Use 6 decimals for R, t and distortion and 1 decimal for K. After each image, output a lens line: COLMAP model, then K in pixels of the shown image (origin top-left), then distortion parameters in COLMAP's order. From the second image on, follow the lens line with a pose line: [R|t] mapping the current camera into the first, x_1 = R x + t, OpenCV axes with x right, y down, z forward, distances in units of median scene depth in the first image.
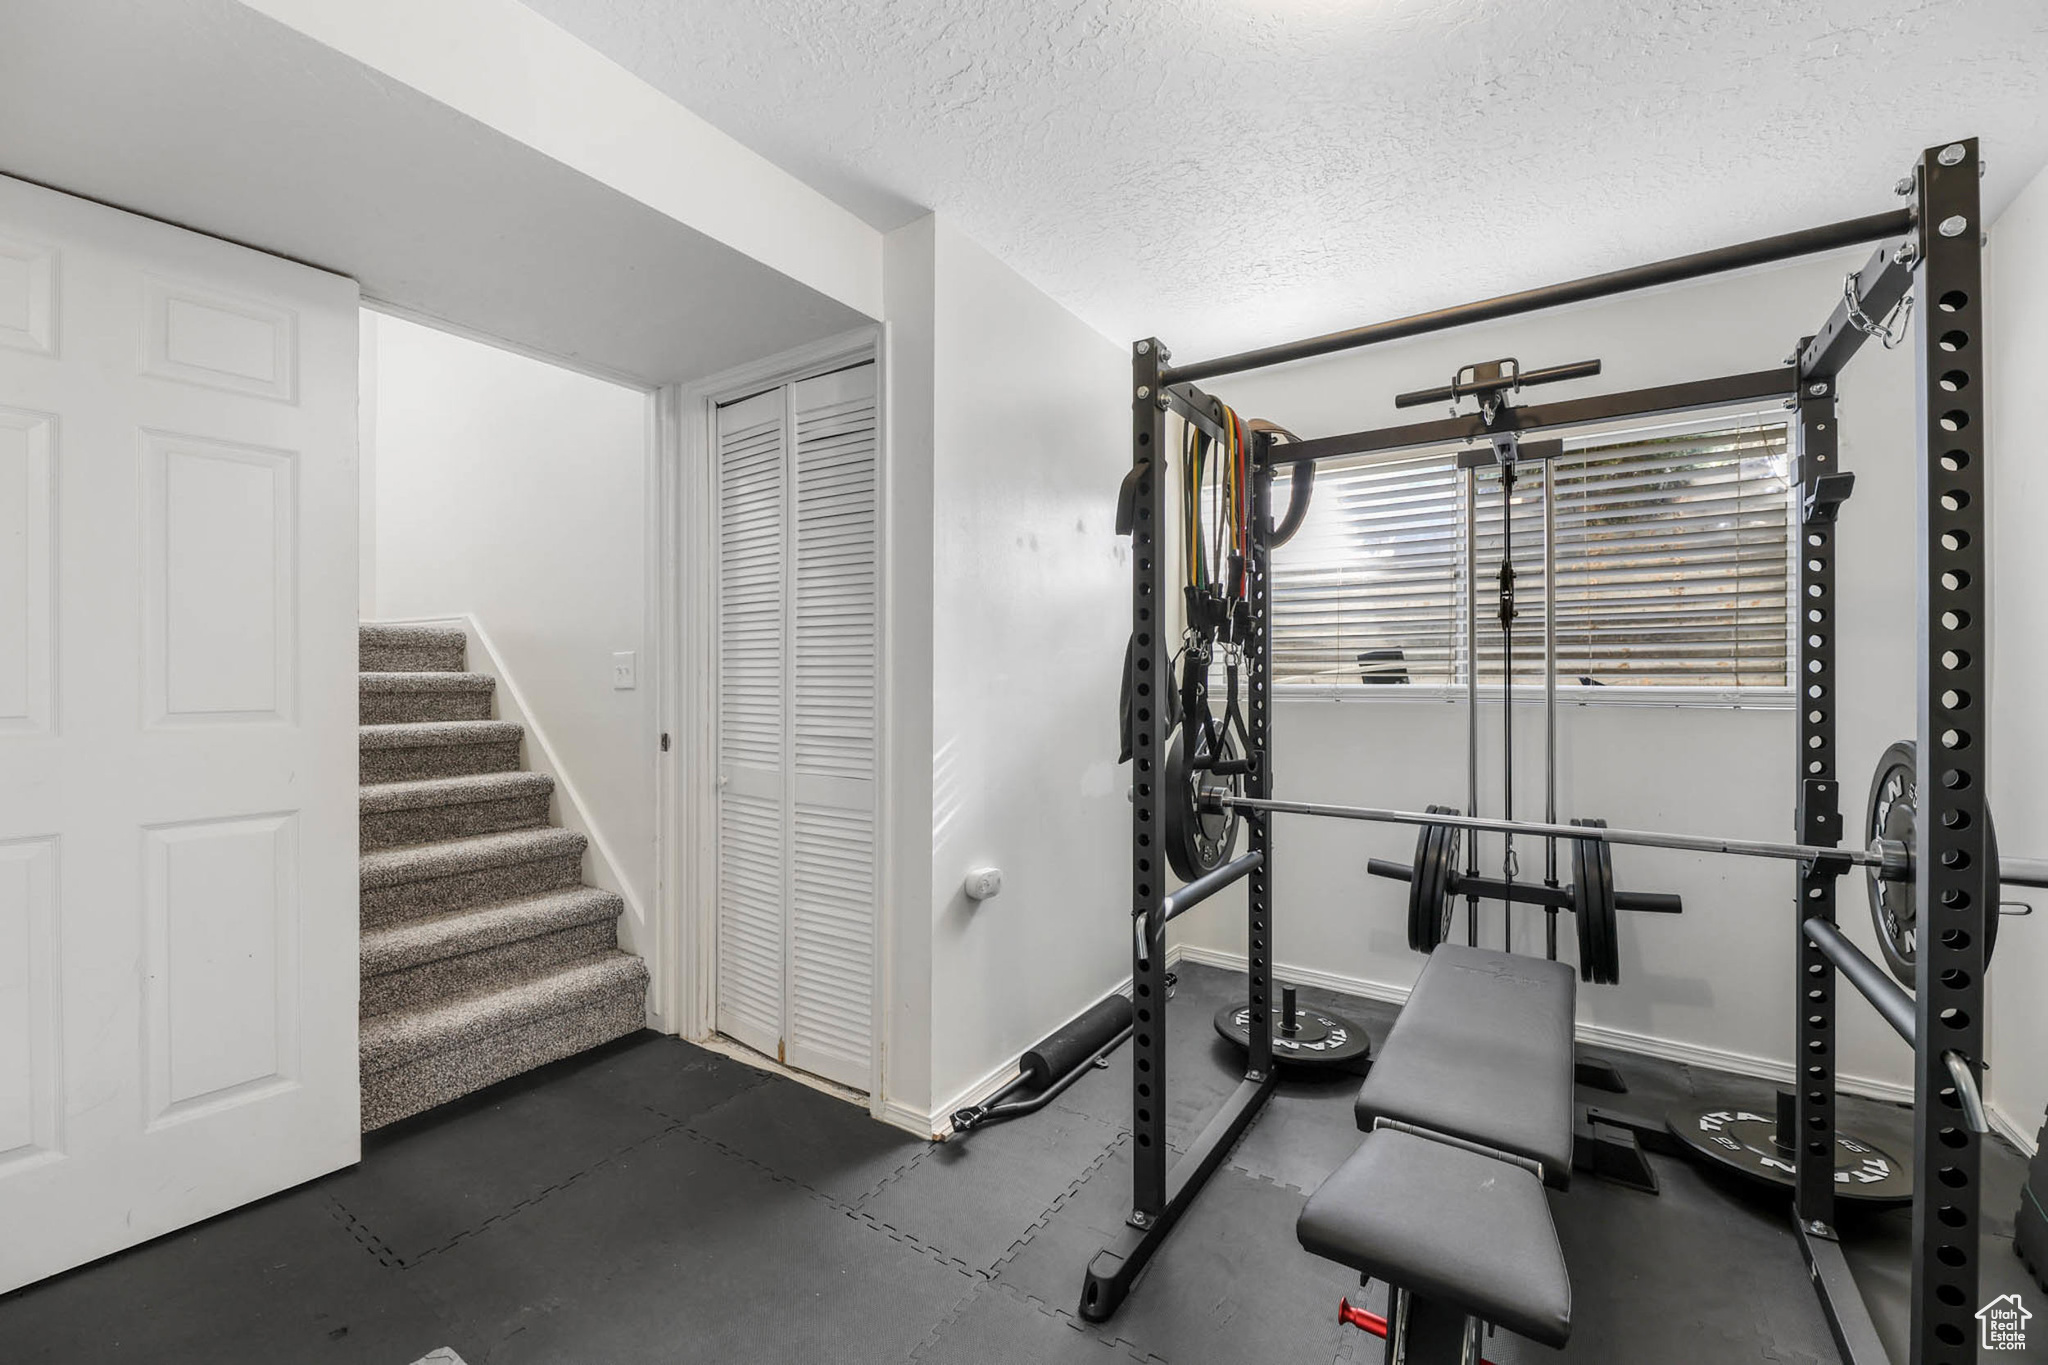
lens RADIAL K [[837.8, 0, 1023.2], [0, 837.8, 676.7], [0, 0, 1]] dist [-0.001762, -0.003095]
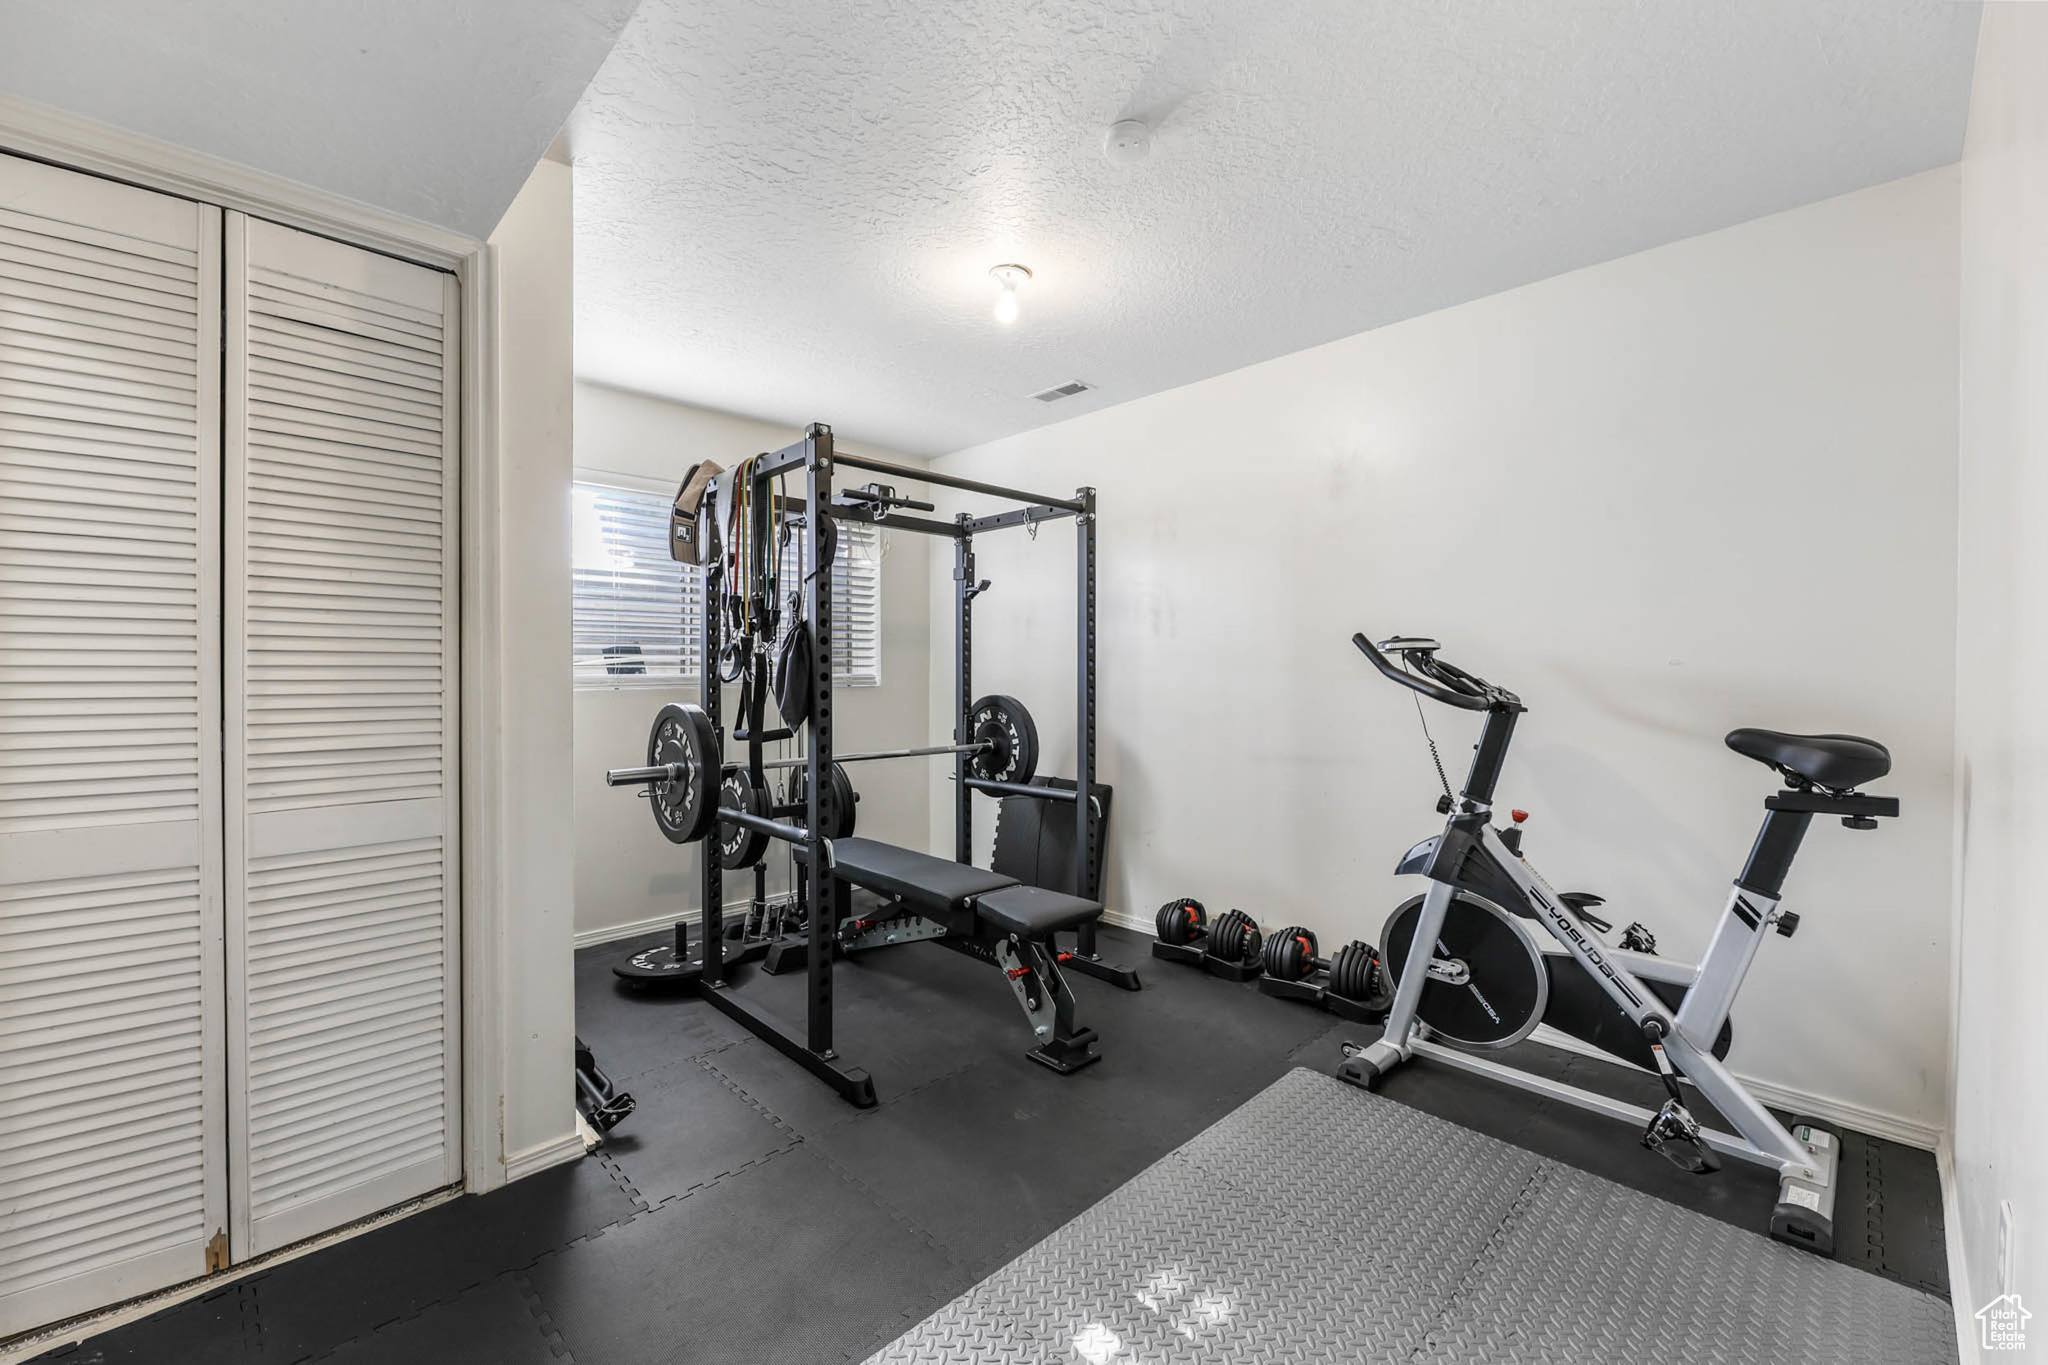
lens RADIAL K [[837.8, 0, 1025.7], [0, 837.8, 679.6], [0, 0, 1]] dist [-0.001762, -0.003095]
pose [[0.190503, -0.012325, 0.981609, -0.799448], [-0.000851, 0.999919, 0.012720, 0.001522], [-0.981686, -0.003259, 0.190477, 0.281278]]
